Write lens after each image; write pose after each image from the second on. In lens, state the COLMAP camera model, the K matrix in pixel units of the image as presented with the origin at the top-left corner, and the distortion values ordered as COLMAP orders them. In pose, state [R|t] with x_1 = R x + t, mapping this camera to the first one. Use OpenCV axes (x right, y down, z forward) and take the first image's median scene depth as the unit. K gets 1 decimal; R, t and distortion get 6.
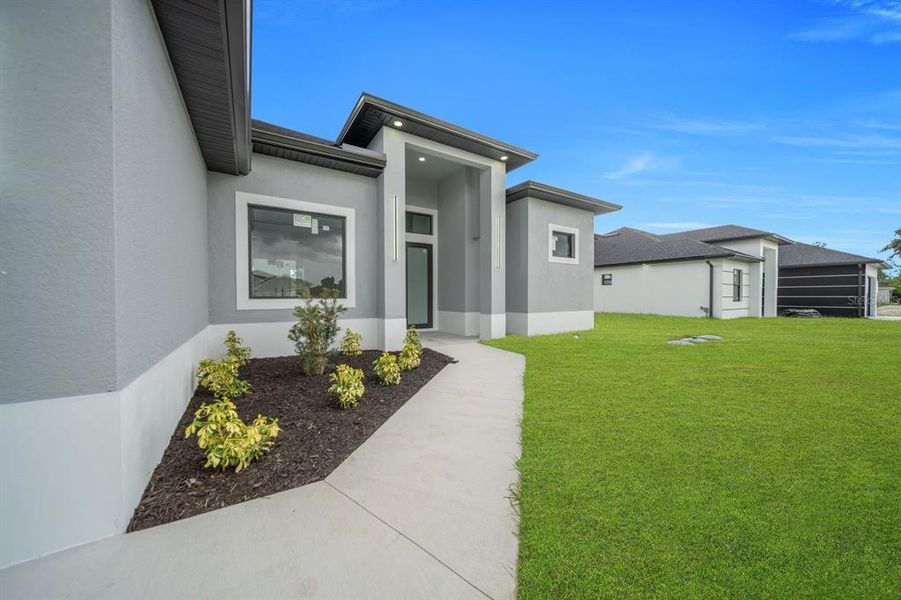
lens RADIAL K [[312.9, 0, 452.0], [0, 312.9, 301.0], [0, 0, 1]] dist [0.000975, 0.000027]
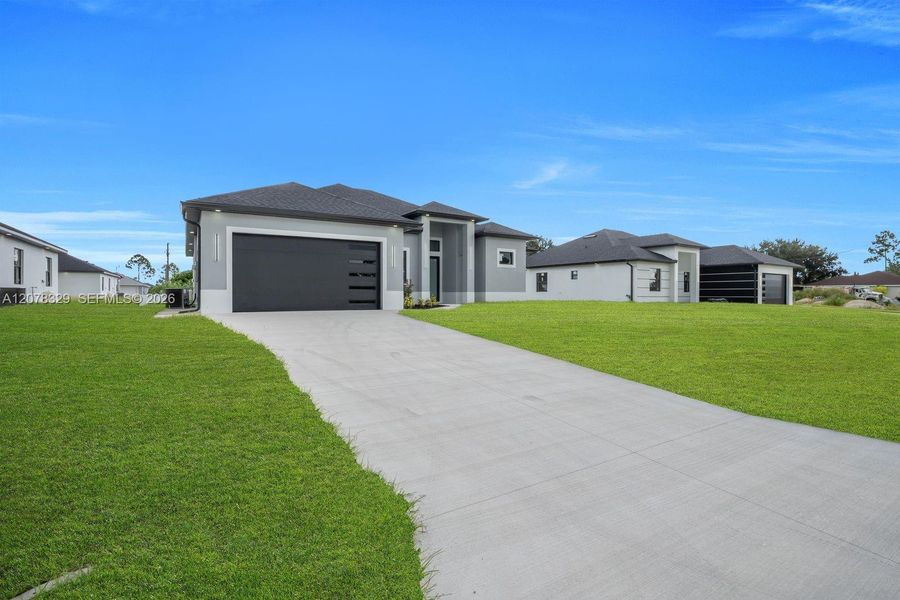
lens RADIAL K [[434.4, 0, 450.0], [0, 434.4, 300.0], [0, 0, 1]] dist [-0.001551, -0.000076]
pose [[0.999786, 0.004250, -0.020265, 0.055033], [-0.004358, 0.999977, -0.005260, 0.093164], [0.020242, 0.005347, 0.999781, -1.626886]]
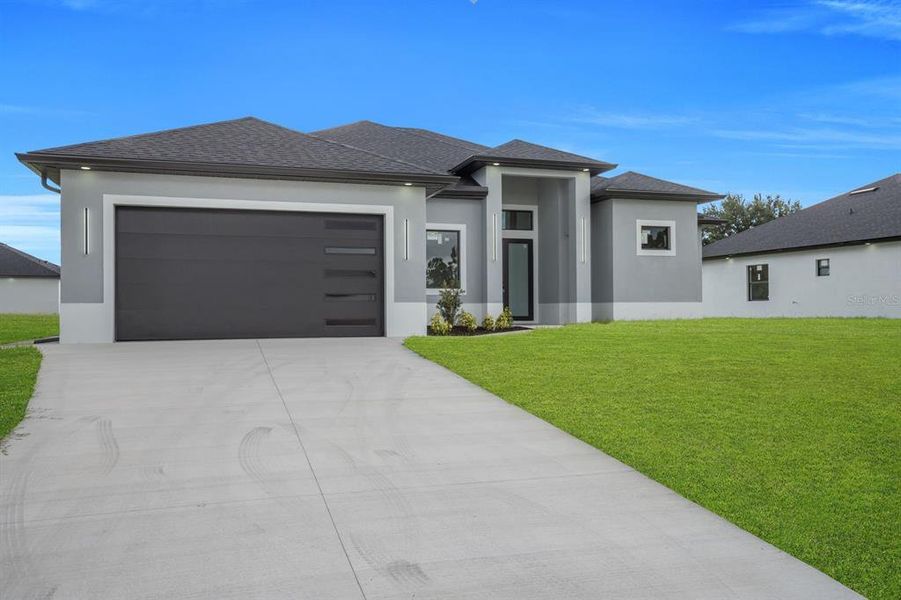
lens RADIAL K [[711.7, 0, 450.5], [0, 711.7, 300.0], [0, 0, 1]] dist [0.068548, 0.000432]
pose [[0.964988, -0.006213, -0.262221, 0.300223], [-0.001011, 0.999624, -0.027407, 0.085971], [0.262293, 0.026712, 0.964619, -1.372421]]
